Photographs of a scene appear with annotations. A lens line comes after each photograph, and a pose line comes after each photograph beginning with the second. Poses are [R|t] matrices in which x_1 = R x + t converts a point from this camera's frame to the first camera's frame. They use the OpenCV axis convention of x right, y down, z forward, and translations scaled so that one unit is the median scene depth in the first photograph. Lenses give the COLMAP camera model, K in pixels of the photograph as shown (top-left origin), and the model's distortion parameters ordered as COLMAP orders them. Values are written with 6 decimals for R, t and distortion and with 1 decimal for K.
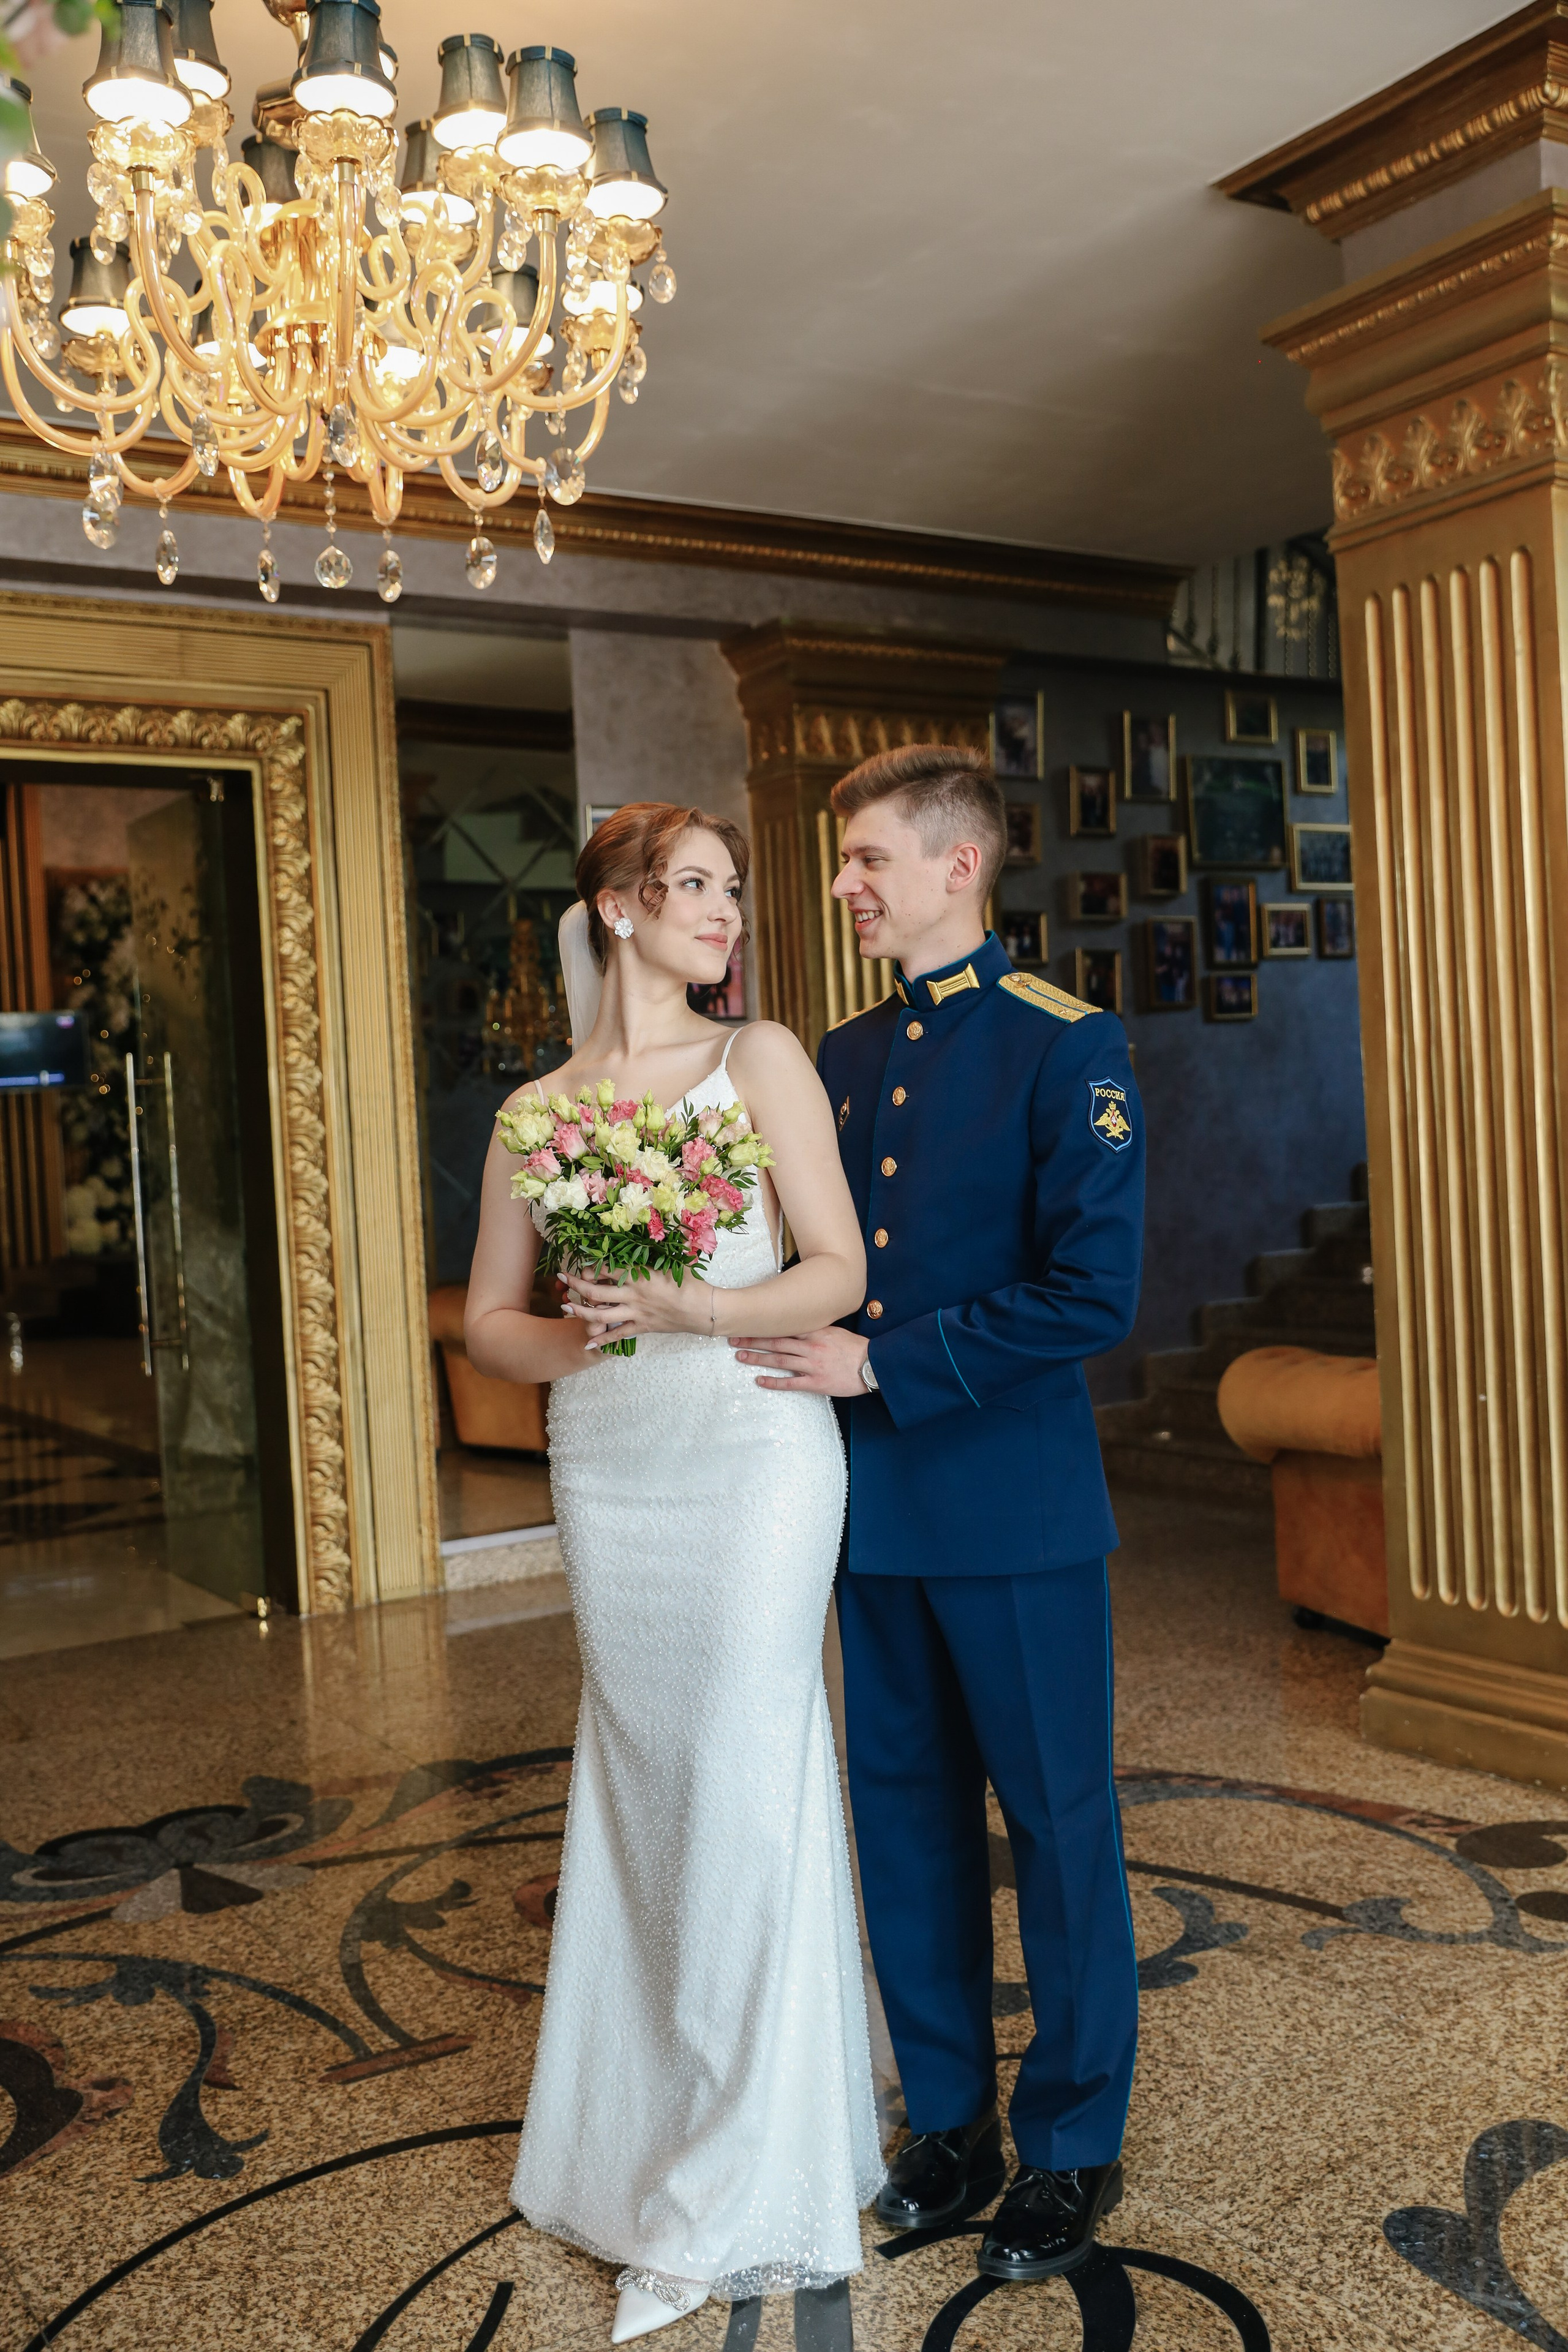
lens RADIAL K [[2190.6, 0, 776.4], [0, 2190.6, 1177.6], [0, 0, 1]] dist [-0.023928, 0.000000]
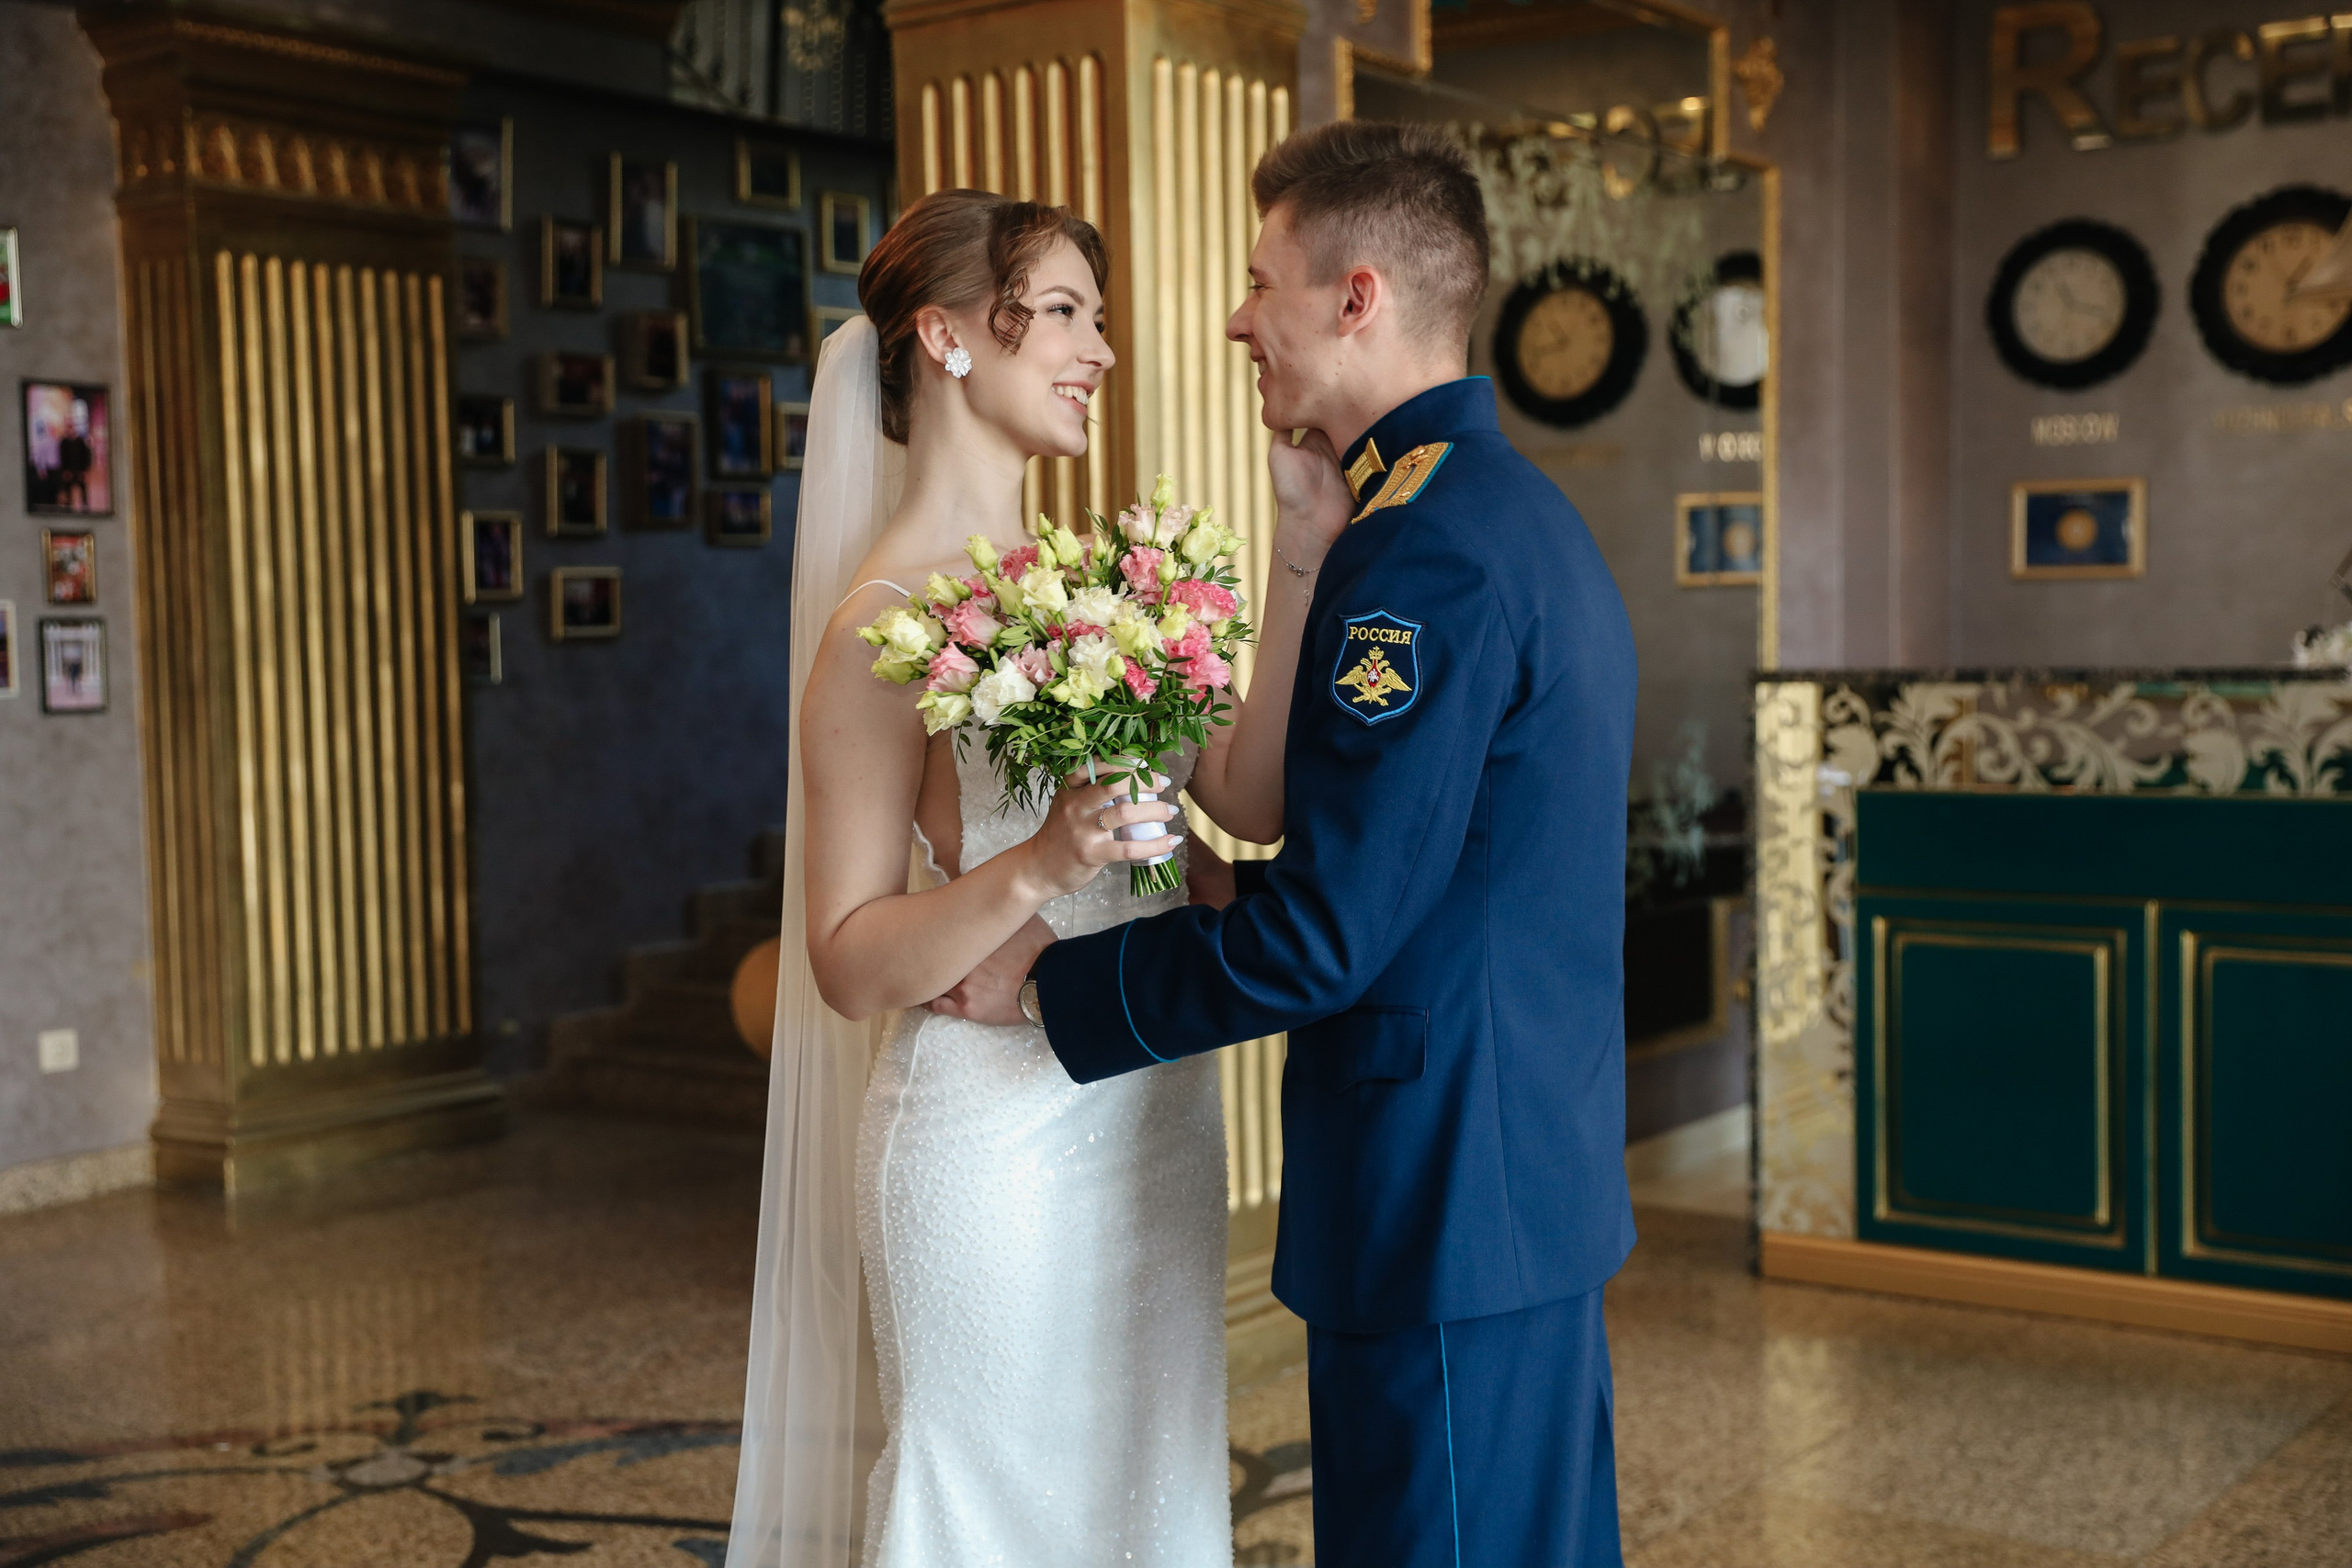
lens RADIAL K [[3026.8, 0, 1175.7], [0, 3026.8, 785.6], [0, 0, 1]] dist [0.008175, 0.000000]
pose [[0.932097, 0.013656, 0.361951, -0.048879], [-0.020665, 0.999666, 0.015500, -0.002349], [-0.361619, -0.021927, 0.932068, -0.120205]]
